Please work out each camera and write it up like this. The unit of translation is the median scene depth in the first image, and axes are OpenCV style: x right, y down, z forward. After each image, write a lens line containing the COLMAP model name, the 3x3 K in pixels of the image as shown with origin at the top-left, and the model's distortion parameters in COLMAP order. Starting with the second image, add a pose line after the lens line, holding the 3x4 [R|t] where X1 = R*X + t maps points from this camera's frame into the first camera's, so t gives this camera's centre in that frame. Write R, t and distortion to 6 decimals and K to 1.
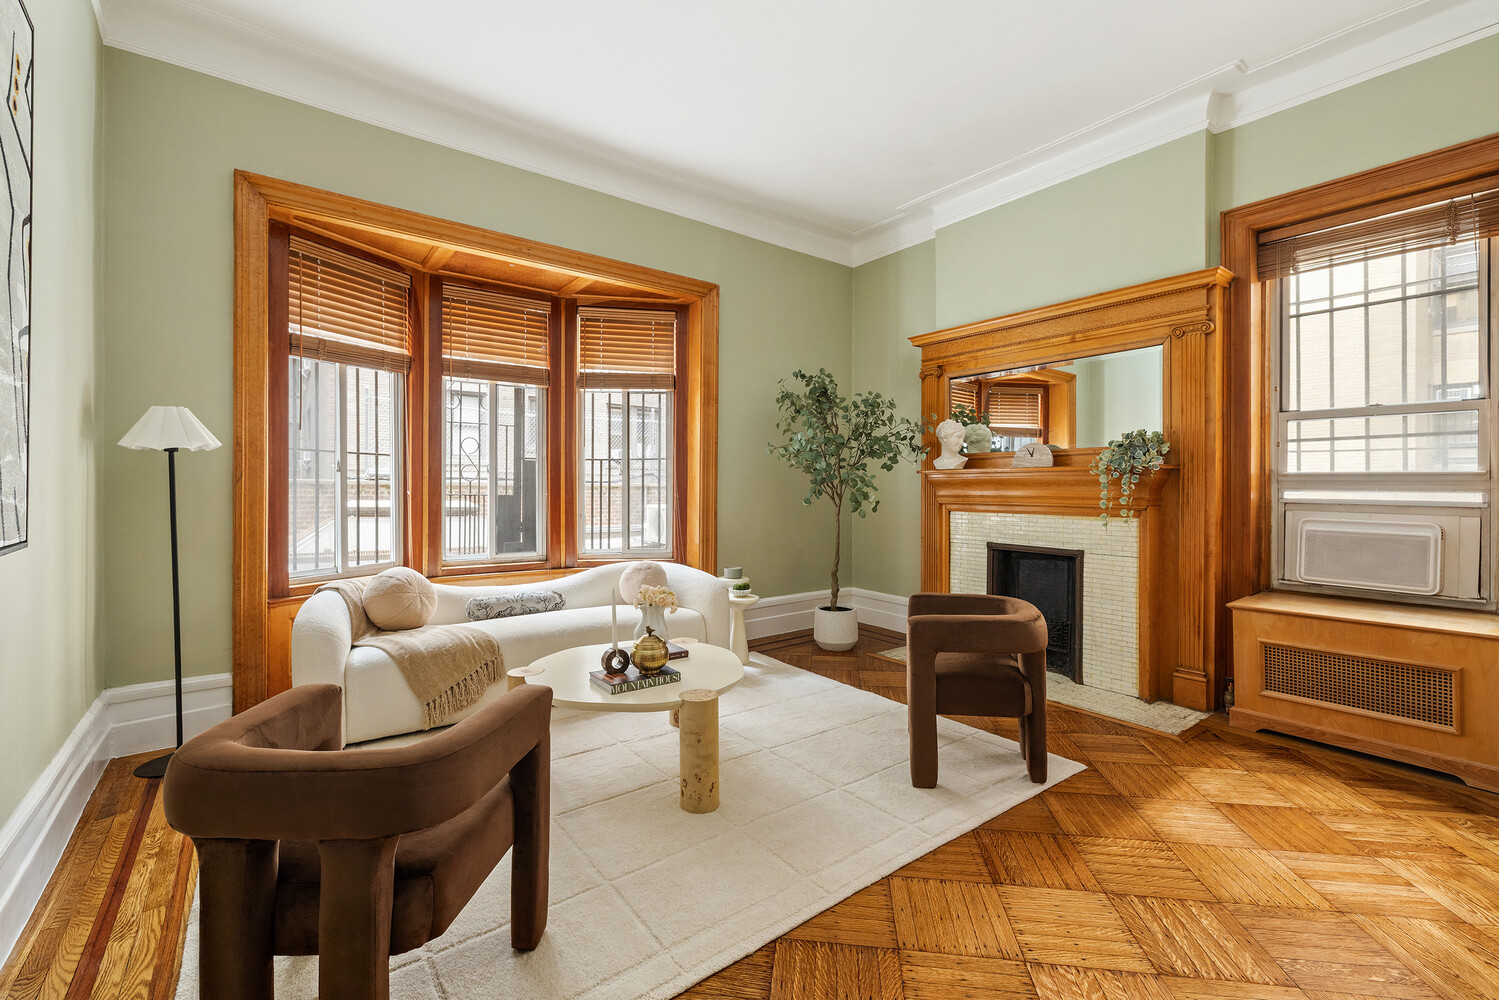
lens RADIAL K [[641.2, 0, 756.6], [0, 641.2, 488.7], [0, 0, 1]] dist [-0.000095, 0.000076]
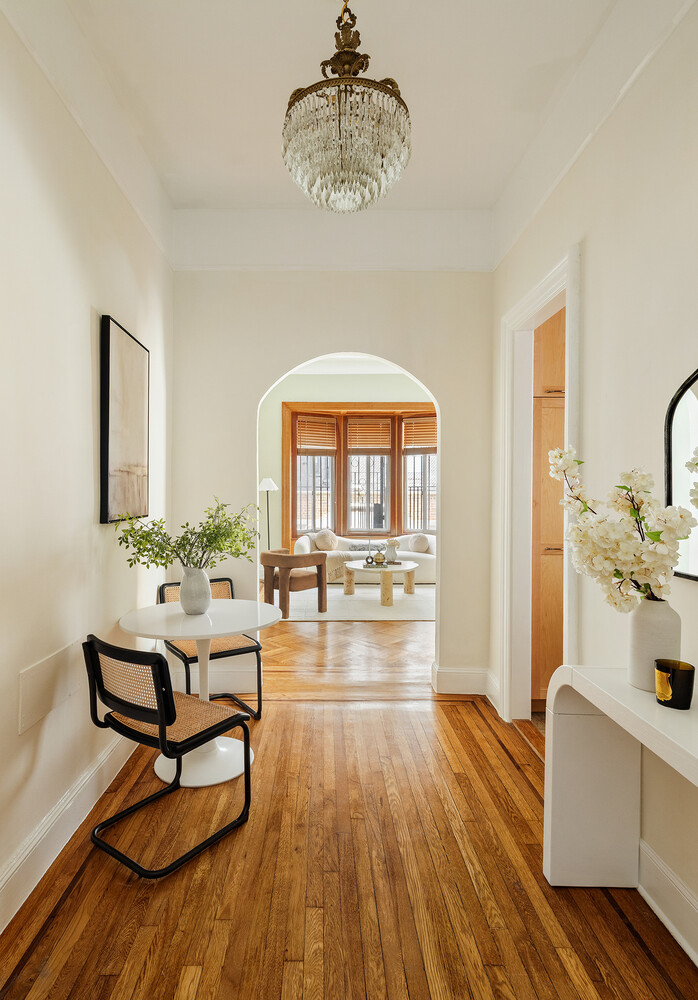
lens RADIAL K [[540.6, 0, 349.0], [0, 540.6, 500.0], [0, 0, 1]] dist [0.001090, 0.000186]
pose [[0.816541, 0.010919, -0.577184, 0.729666], [-0.003494, 0.999896, 0.013973, -0.033608], [0.577277, -0.009393, 0.816494, -0.721479]]
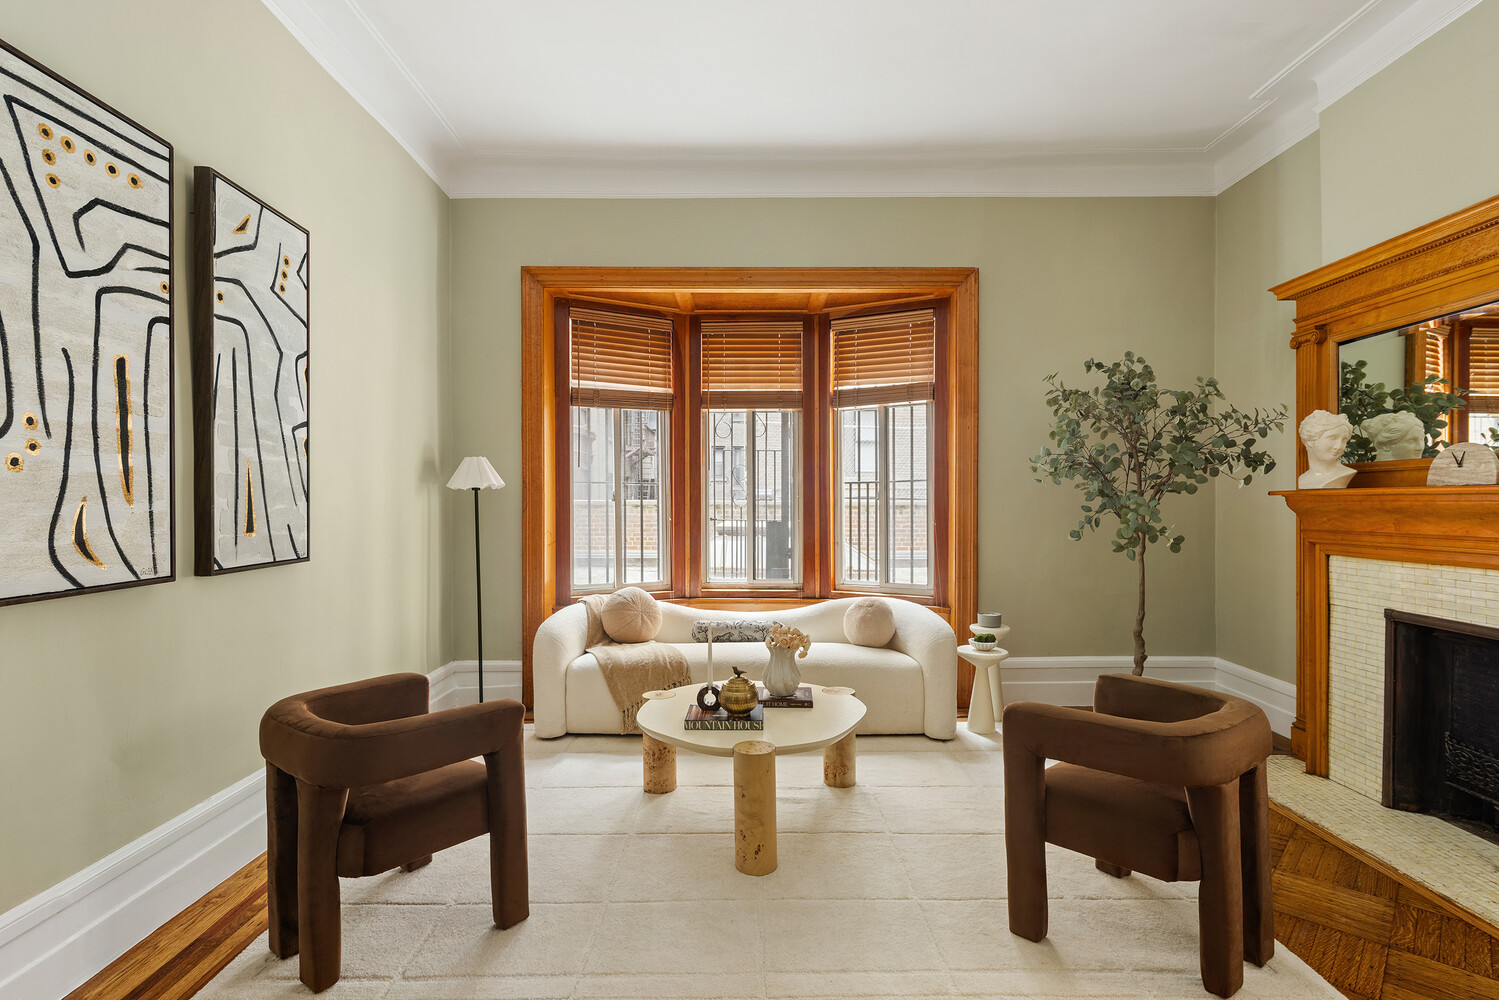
lens RADIAL K [[733.4, 0, 753.4], [0, 733.4, 504.5], [0, 0, 1]] dist [0.001420, -0.000711]
pose [[0.793940, -0.002223, -0.607991, 0.314443], [0.002796, 0.999996, -0.000005, -0.017308], [0.607989, -0.001696, 0.793944, 0.087408]]
